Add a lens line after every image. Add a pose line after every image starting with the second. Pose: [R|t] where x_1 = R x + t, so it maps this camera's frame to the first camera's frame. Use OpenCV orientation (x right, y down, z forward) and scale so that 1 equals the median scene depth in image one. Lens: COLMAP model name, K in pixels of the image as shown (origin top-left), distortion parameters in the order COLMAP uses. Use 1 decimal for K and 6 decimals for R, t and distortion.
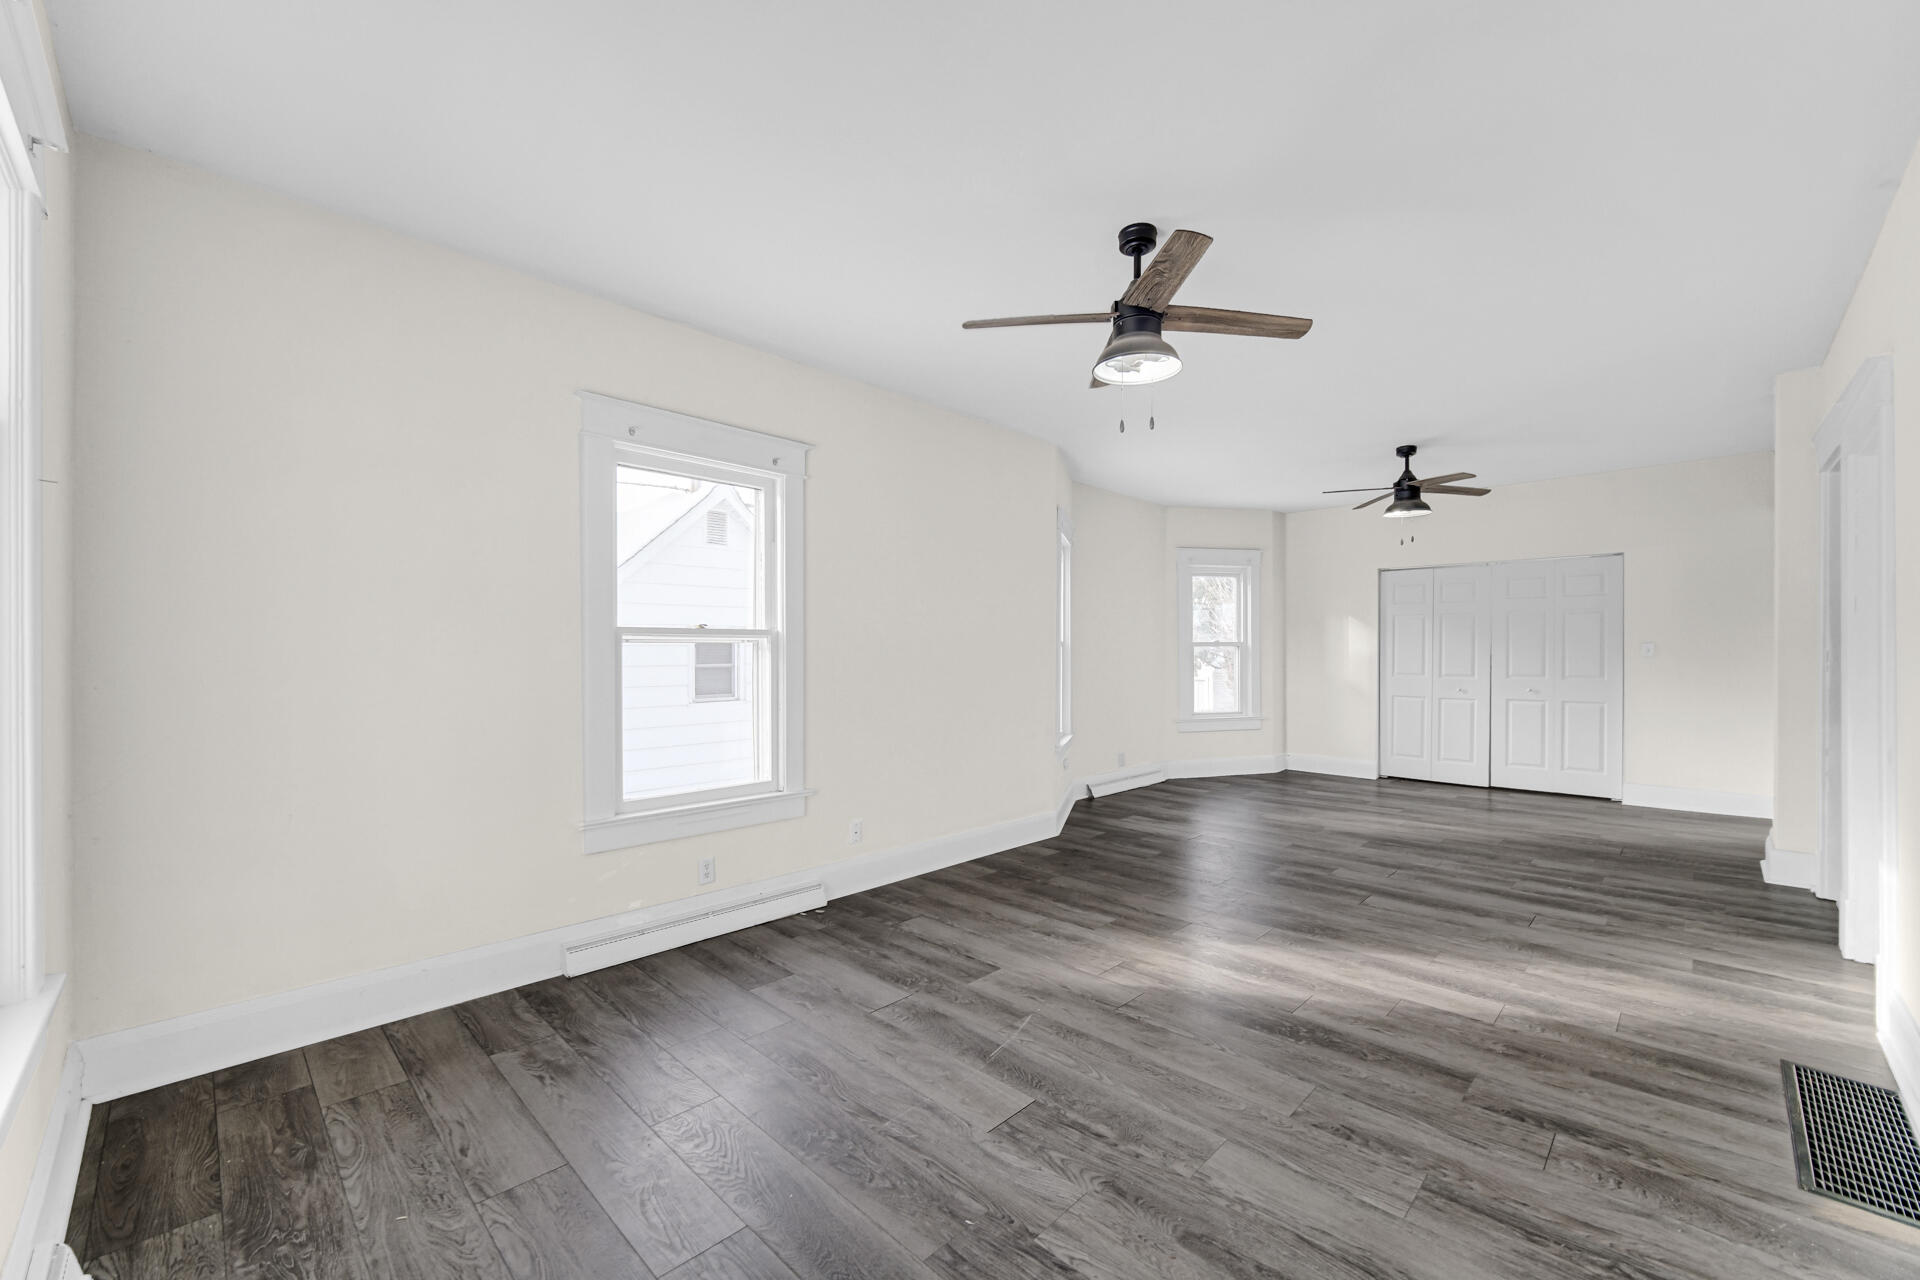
lens RADIAL K [[762.6, 0, 966.6], [0, 762.6, 654.7], [0, 0, 1]] dist [-0.003165, 0.000605]
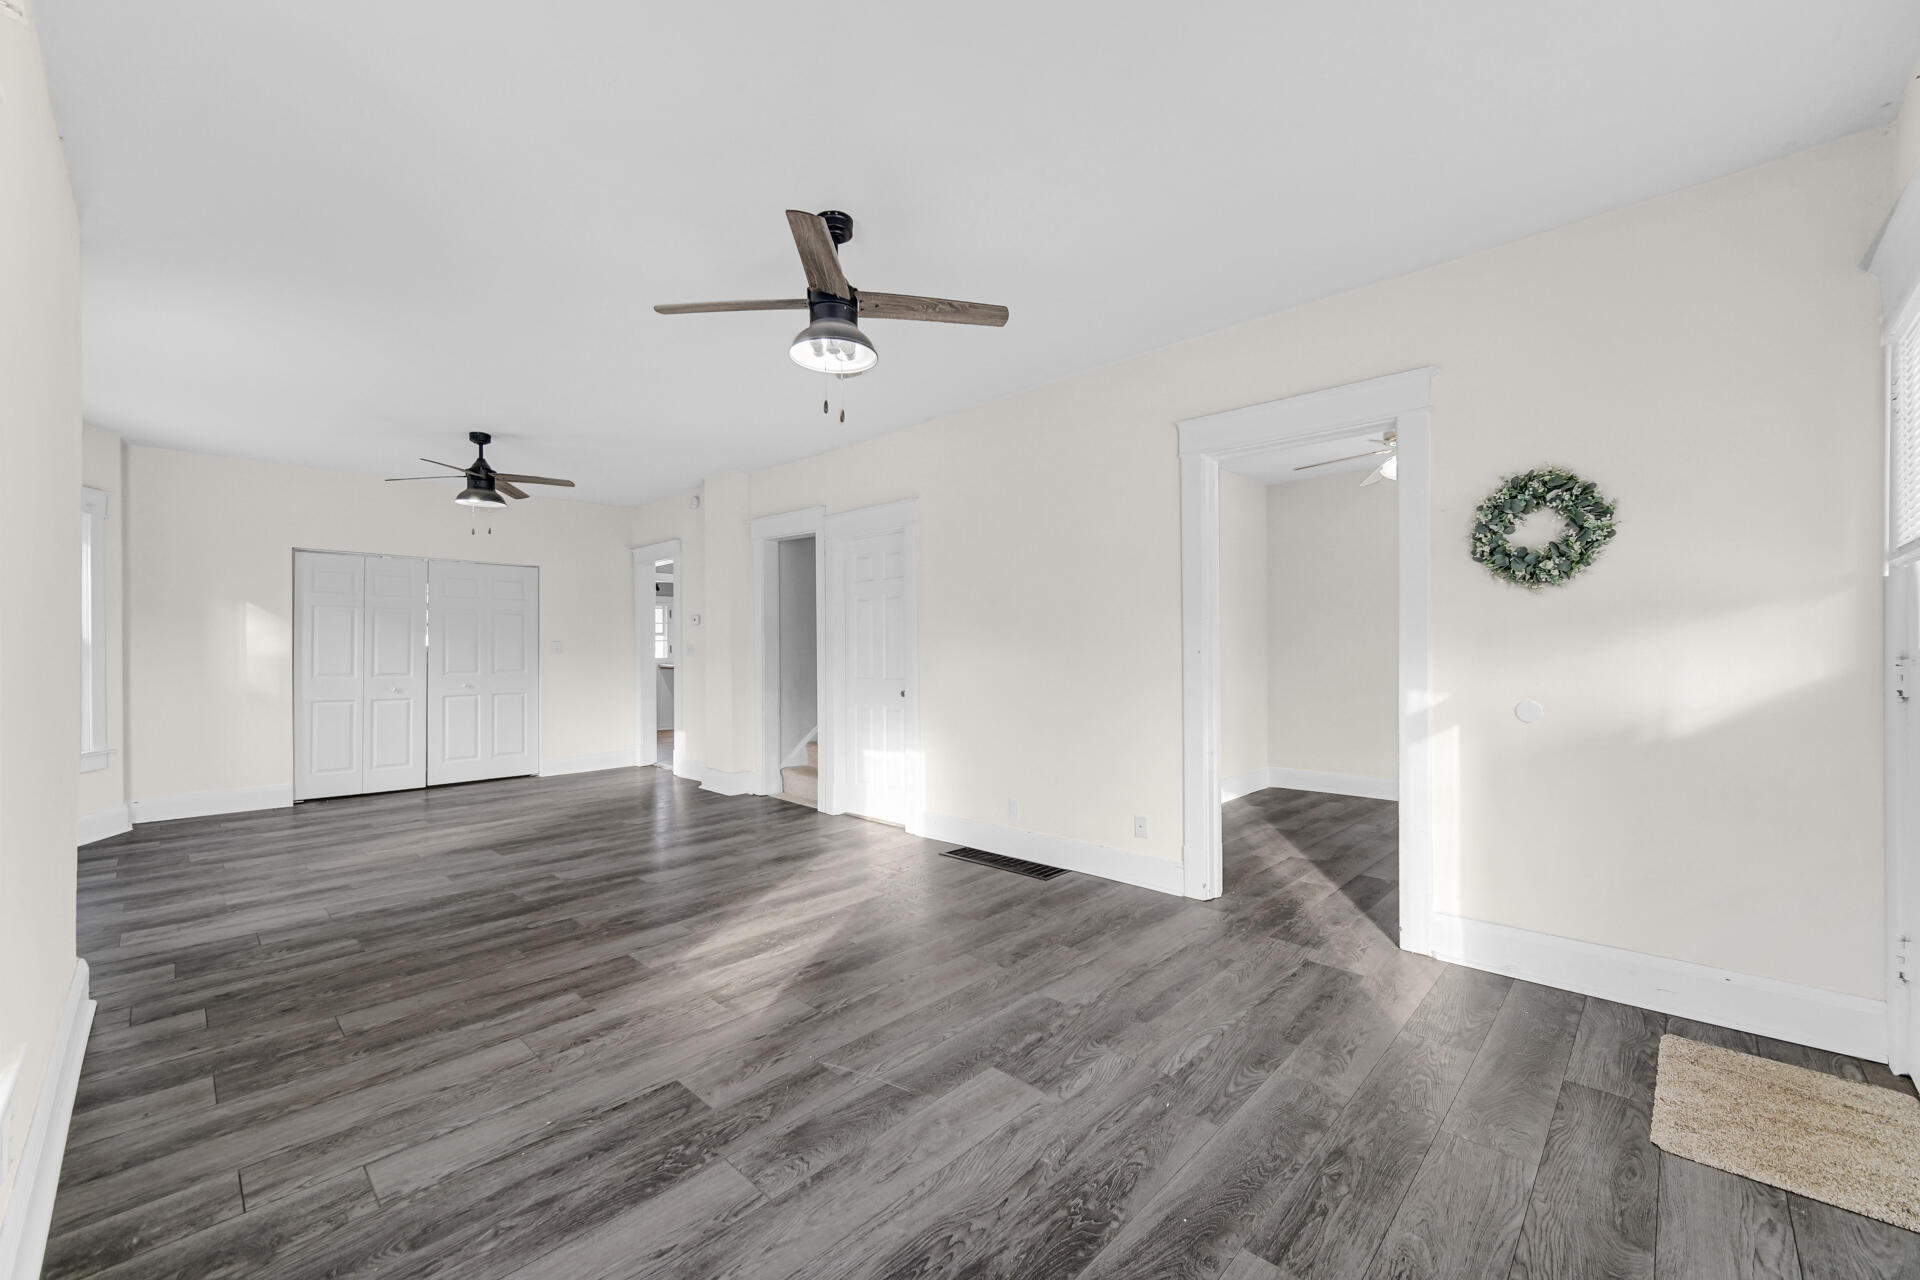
lens RADIAL K [[762.6, 0, 942.9], [0, 762.6, 636.4], [0, 0, 1]] dist [-0.003165, 0.000605]
pose [[0.004101, 0.016678, 0.999853, -0.822034], [0.010983, 0.999800, -0.016722, 0.011184], [-0.999931, 0.011050, 0.003917, 0.903844]]
